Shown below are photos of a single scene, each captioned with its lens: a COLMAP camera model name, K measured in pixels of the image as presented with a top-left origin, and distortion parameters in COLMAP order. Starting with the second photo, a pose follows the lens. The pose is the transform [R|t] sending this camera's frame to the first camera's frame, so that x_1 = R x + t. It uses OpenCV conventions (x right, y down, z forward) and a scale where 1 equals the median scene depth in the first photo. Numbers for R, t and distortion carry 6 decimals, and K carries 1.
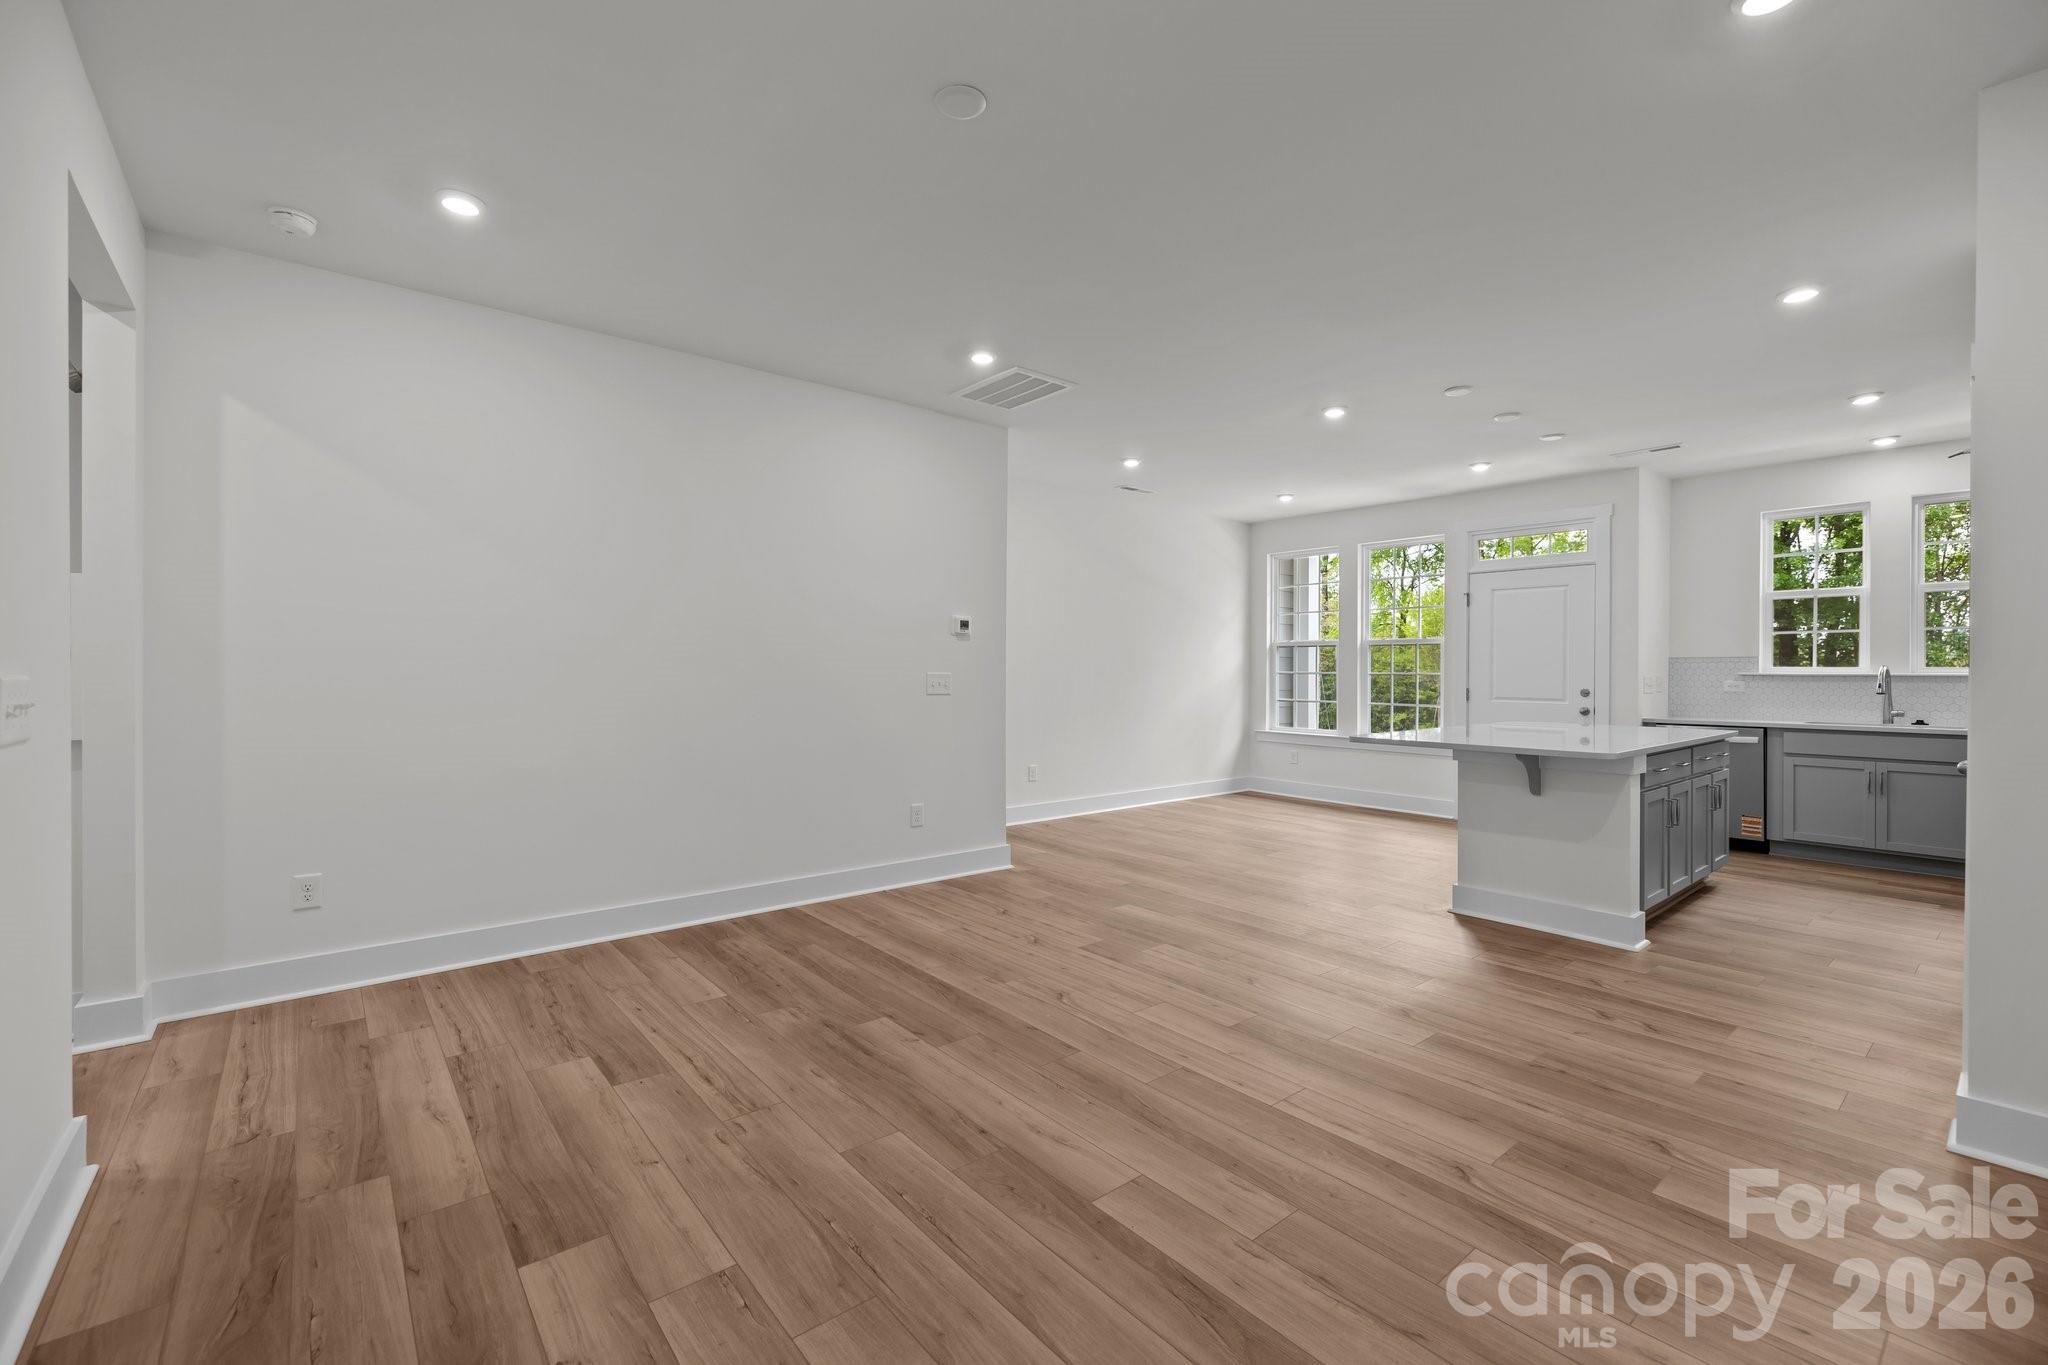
lens RADIAL K [[867.5, 0, 1016.1], [0, 867.5, 673.2], [0, 0, 1]] dist [0.003248, 0.000100]
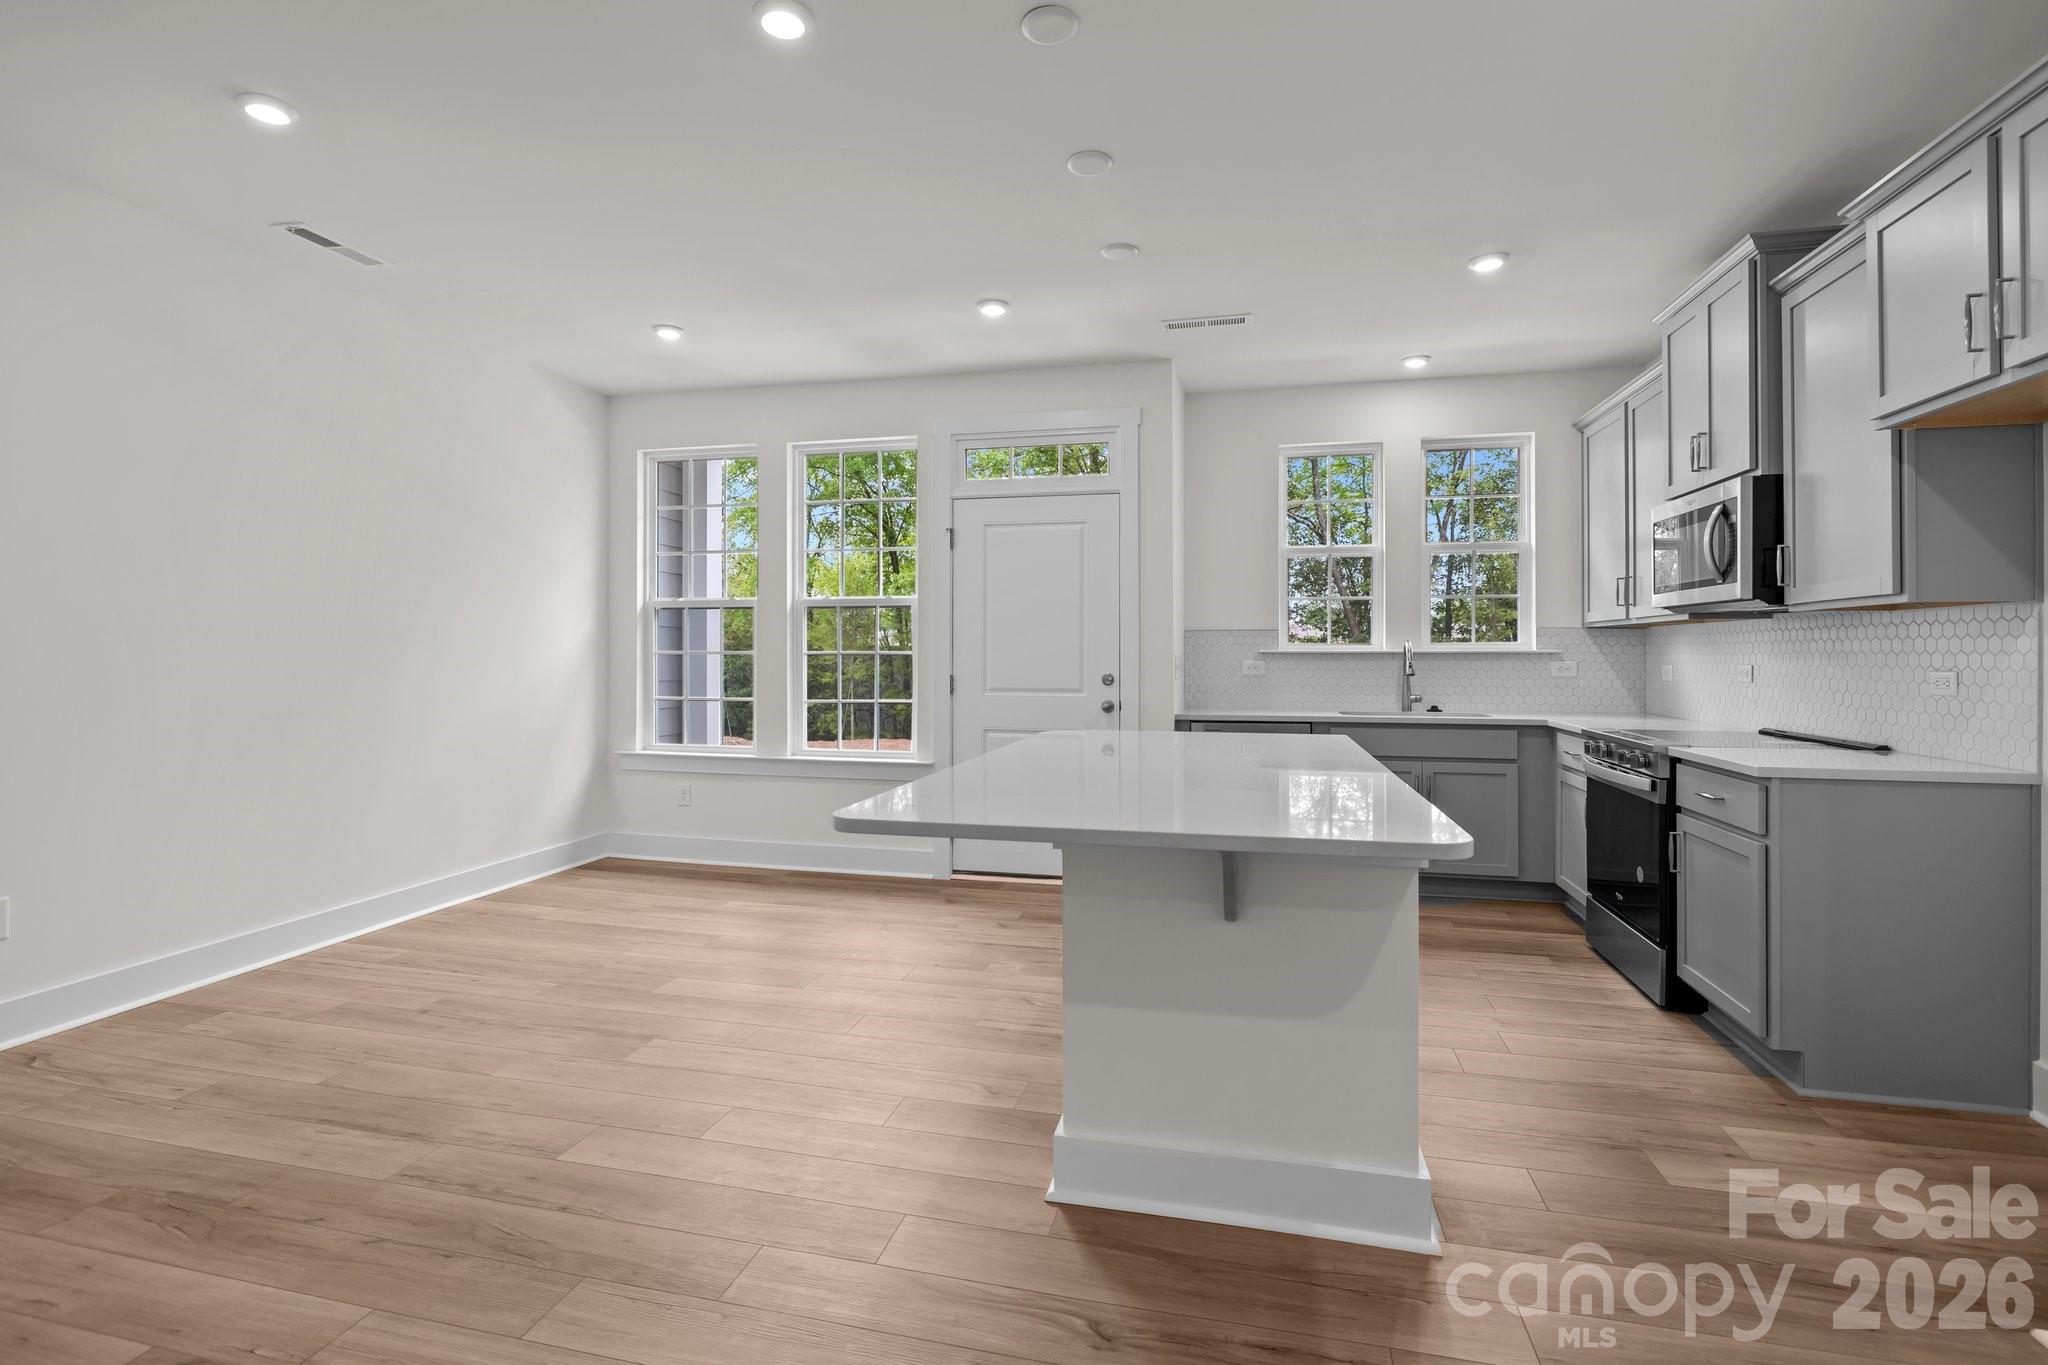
lens RADIAL K [[987.2, 0, 994.9], [0, 987.2, 638.4], [0, 0, 1]] dist [0.007540, 0.000192]
pose [[0.811857, 0.003067, 0.583848, 0.101339], [0.004813, 0.999917, -0.011945, -0.001162], [-0.583836, 0.012507, 0.811775, 0.335923]]
